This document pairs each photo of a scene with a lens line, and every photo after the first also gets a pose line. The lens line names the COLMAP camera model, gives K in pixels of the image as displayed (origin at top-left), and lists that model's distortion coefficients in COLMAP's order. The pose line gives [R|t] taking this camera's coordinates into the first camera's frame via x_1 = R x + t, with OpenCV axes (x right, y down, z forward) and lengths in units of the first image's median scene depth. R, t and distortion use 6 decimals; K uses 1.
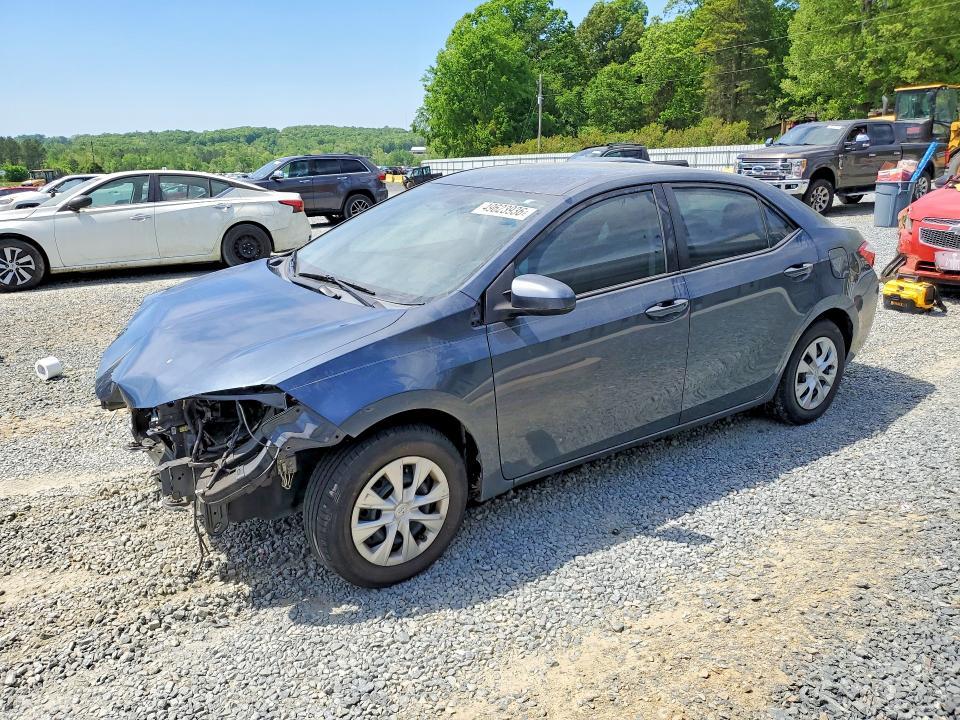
lens RADIAL K [[725.4, 0, 480.0], [0, 725.4, 360.0], [0, 0, 1]] dist [0.002122, 0.002898]
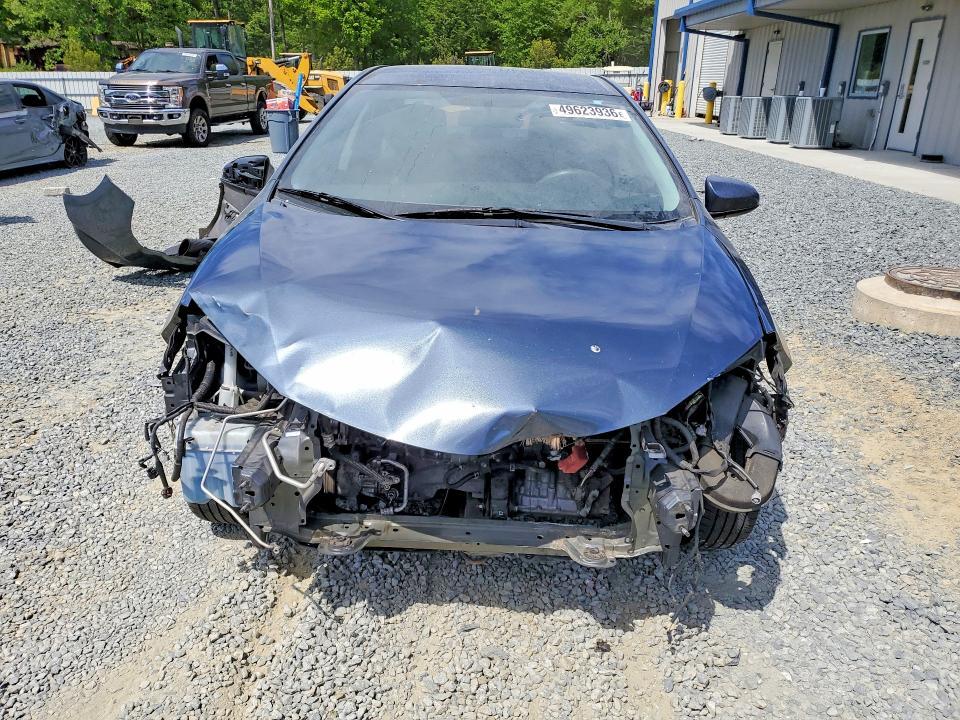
lens RADIAL K [[722.1, 0, 480.0], [0, 722.1, 360.0], [0, 0, 1]] dist [-0.005252, -0.007104]
pose [[0.614772, -0.263710, 0.743312, -0.119981], [0.197075, 0.963913, 0.178979, -0.017305], [-0.763687, 0.036457, 0.644557, 0.080198]]
